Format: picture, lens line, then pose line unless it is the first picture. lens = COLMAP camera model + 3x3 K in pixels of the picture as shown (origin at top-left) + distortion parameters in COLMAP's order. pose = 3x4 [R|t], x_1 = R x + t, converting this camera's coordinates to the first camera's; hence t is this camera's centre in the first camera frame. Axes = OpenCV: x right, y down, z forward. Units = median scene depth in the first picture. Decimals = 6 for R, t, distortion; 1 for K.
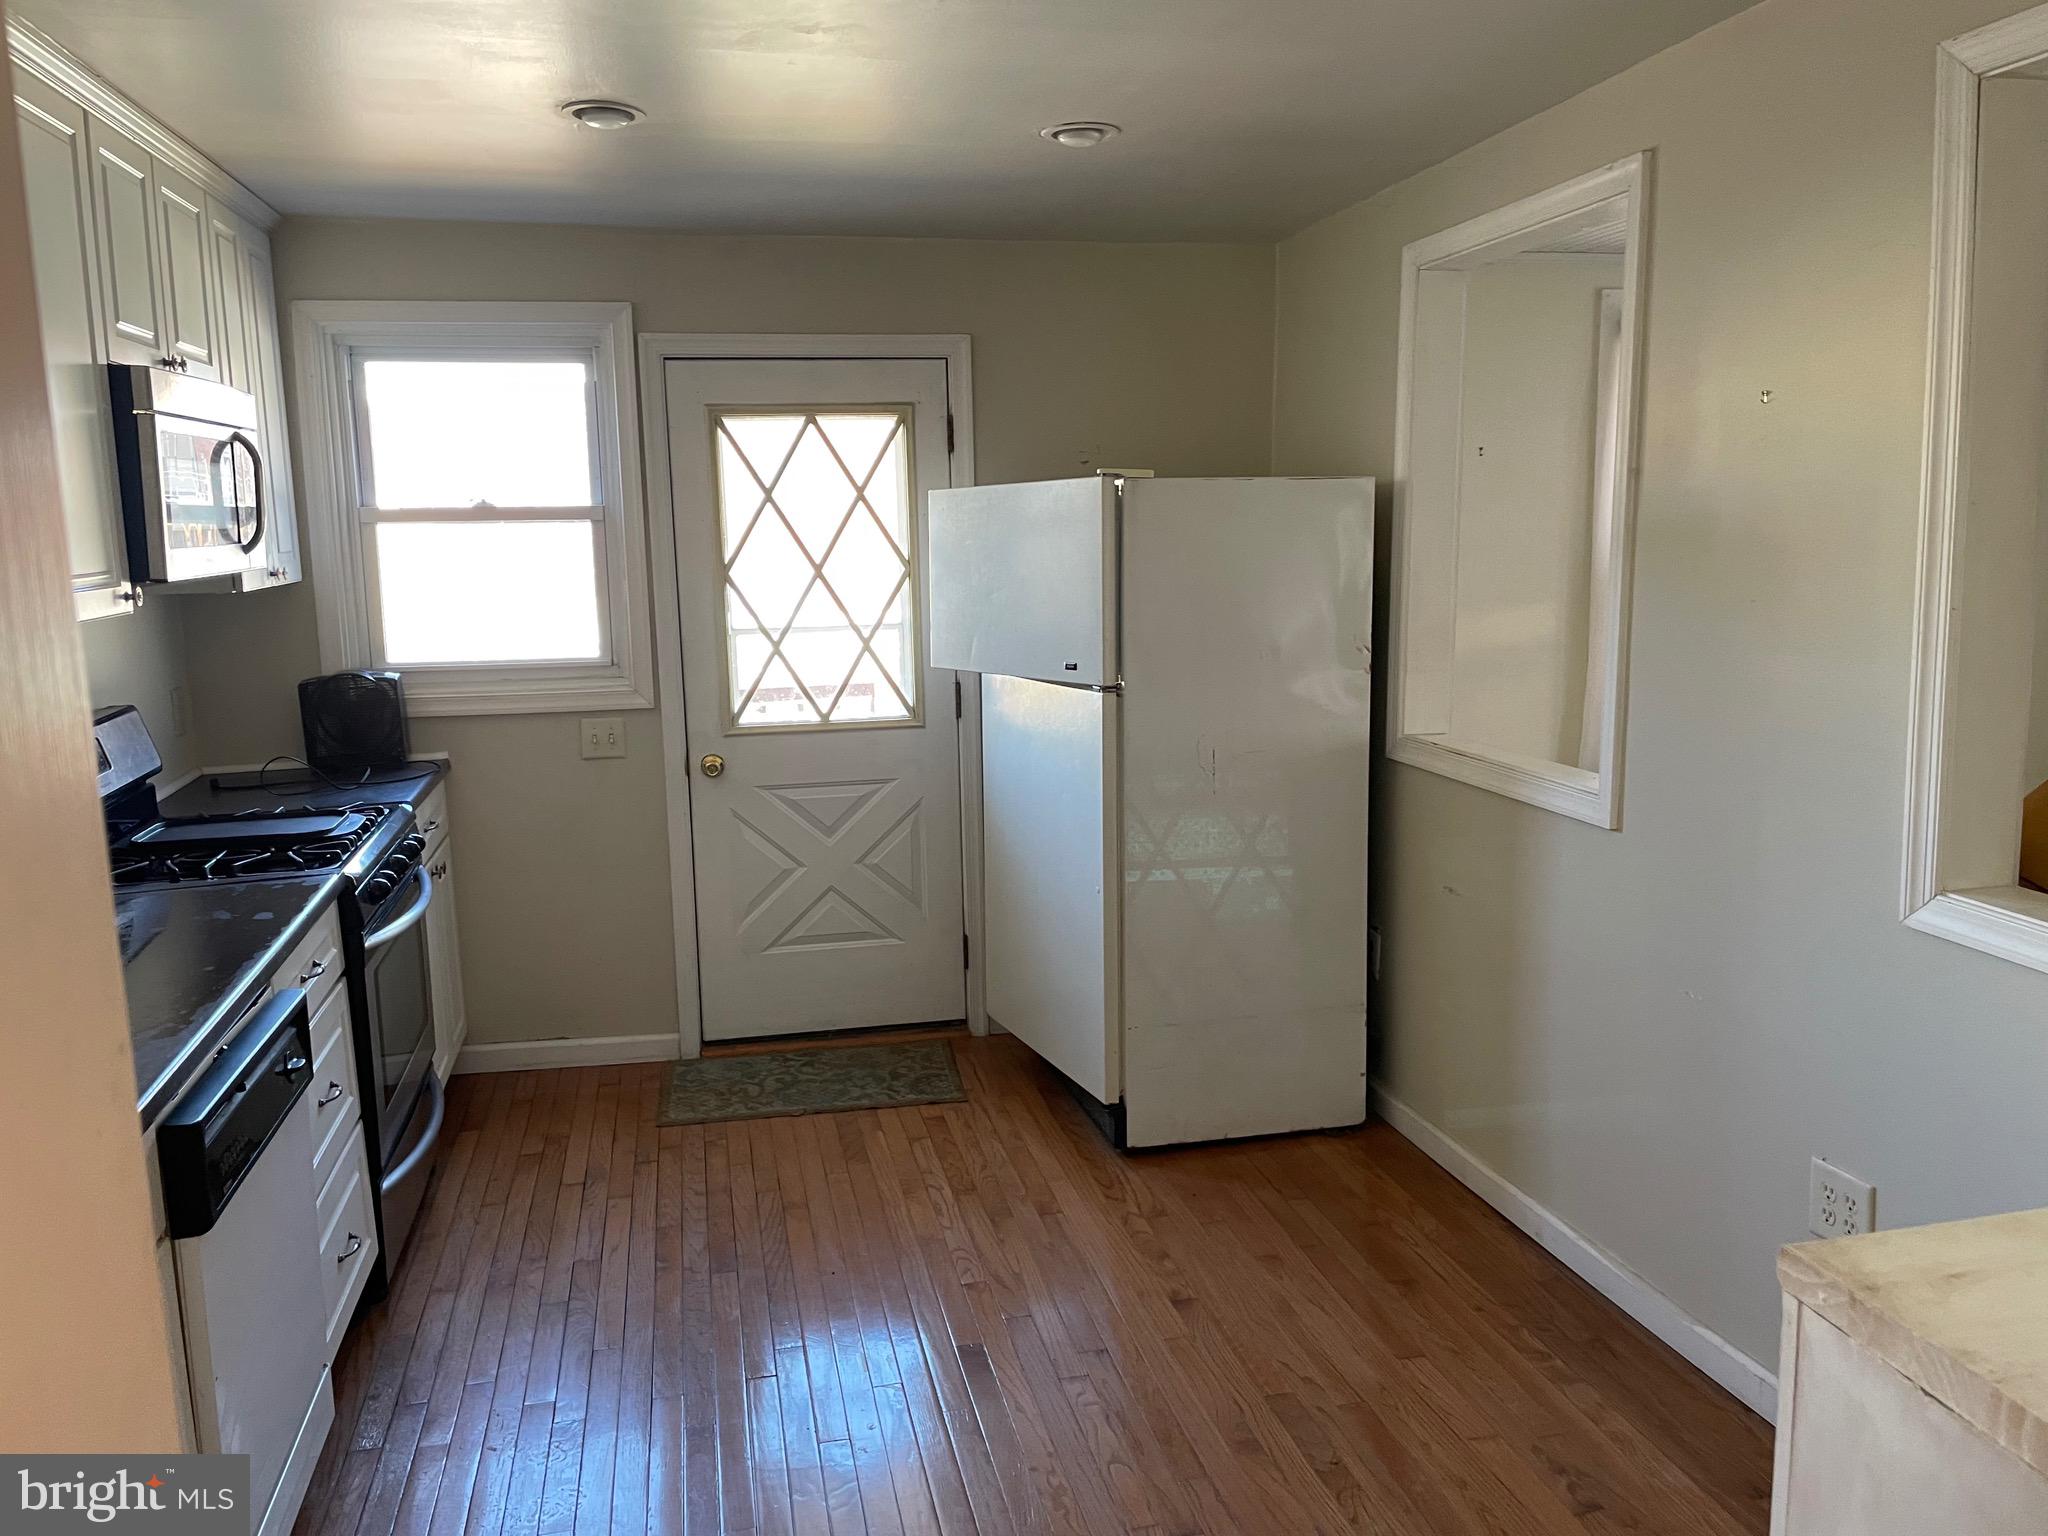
lens RADIAL K [[1561.9, 0, 1032.4], [0, 1561.9, 755.1], [0, 0, 1]] dist [0.086750, -0.118202]
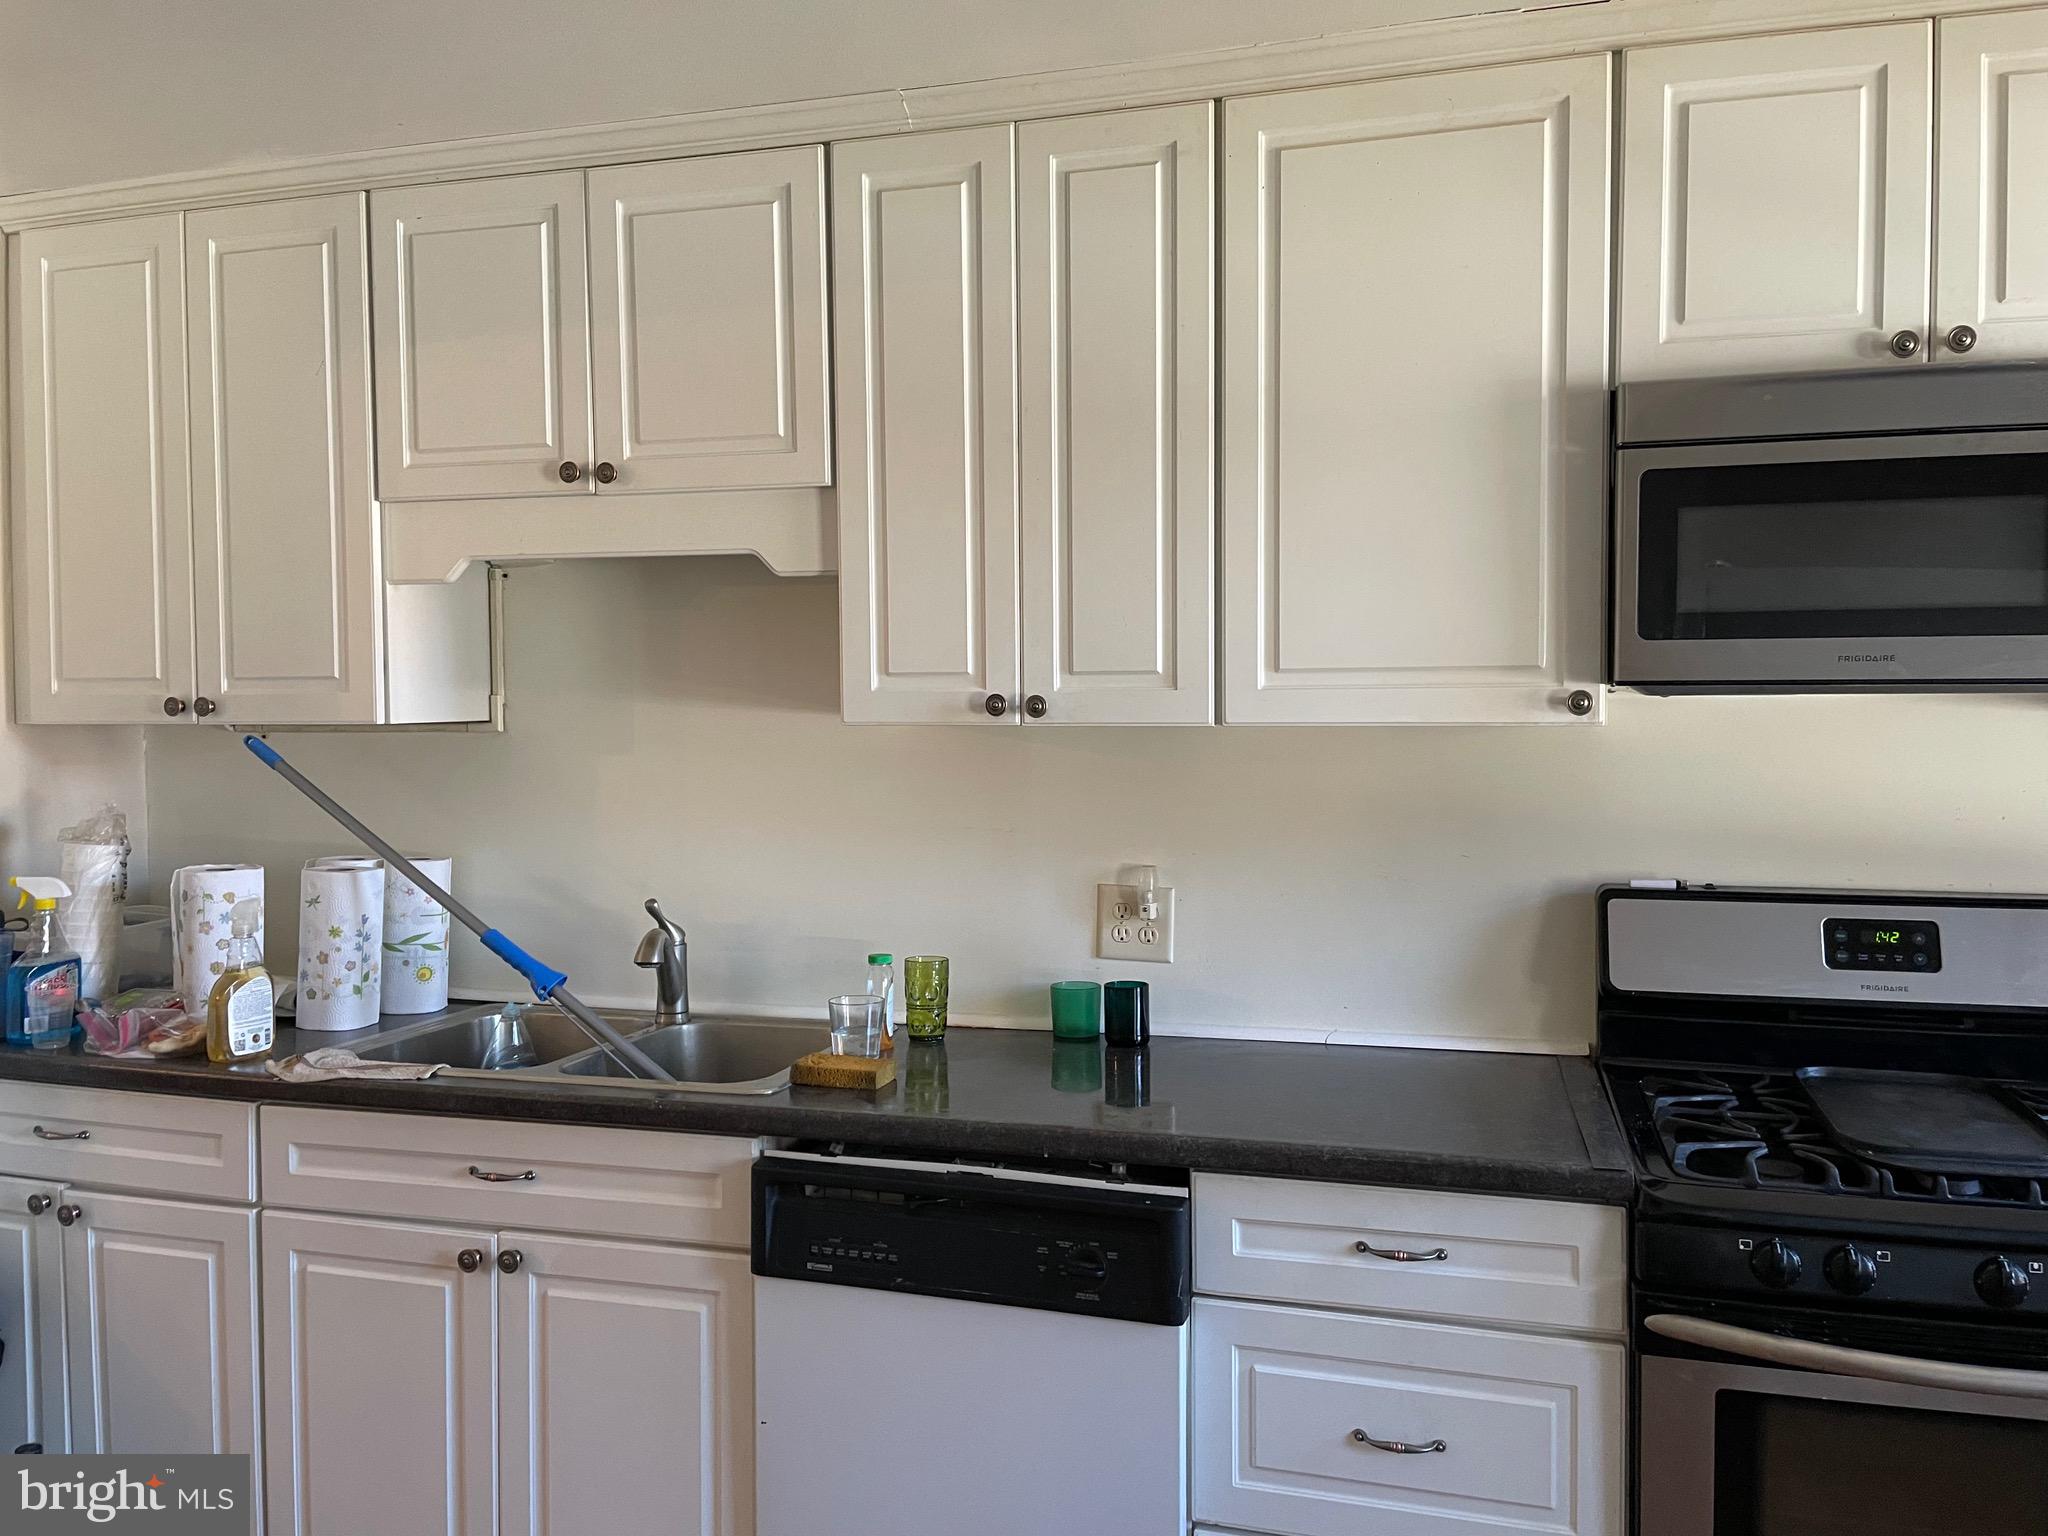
lens RADIAL K [[1557.5, 0, 1022.0], [0, 1557.5, 745.8], [0, 0, 1]] dist [0.085924, -0.127374]
pose [[-0.500259, 0.063446, -0.863548, 0.126763], [-0.120321, 0.982542, 0.141891, -0.098734], [0.857475, 0.174886, -0.483892, 0.734251]]
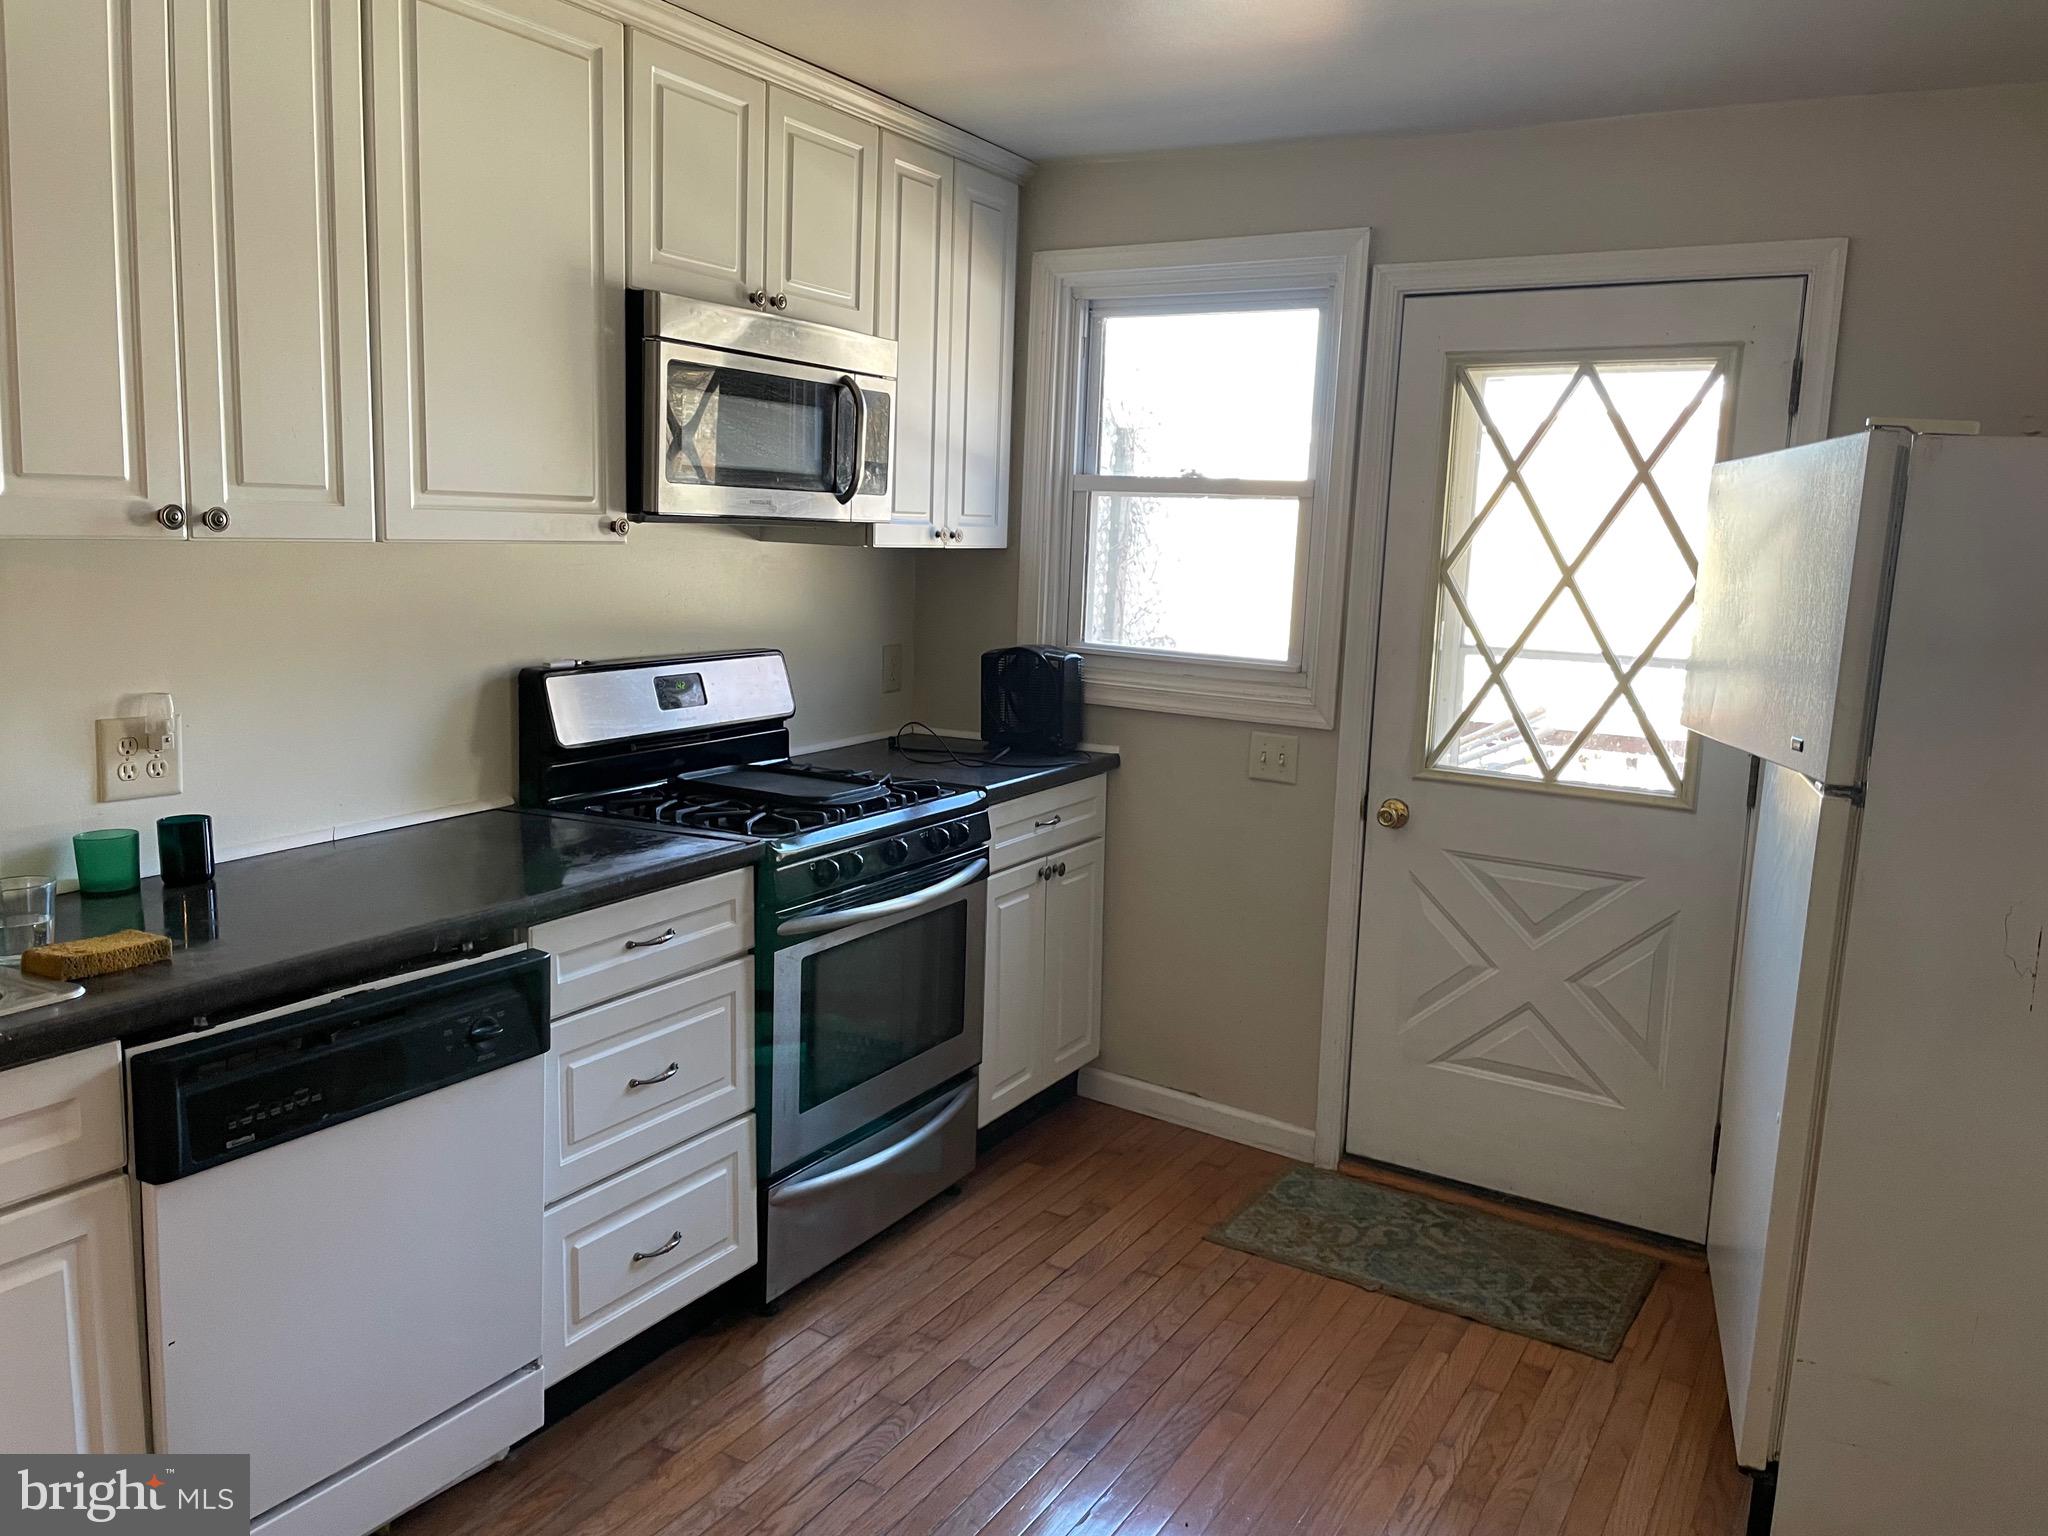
lens RADIAL K [[1561.9, 0, 1032.4], [0, 1561.9, 755.1], [0, 0, 1]] dist [0.086750, -0.118202]
pose [[0.726860, 0.146836, -0.670905, 0.192135], [-0.158828, 0.986334, 0.043797, -0.028243], [0.668168, 0.074724, 0.740249, 0.297577]]
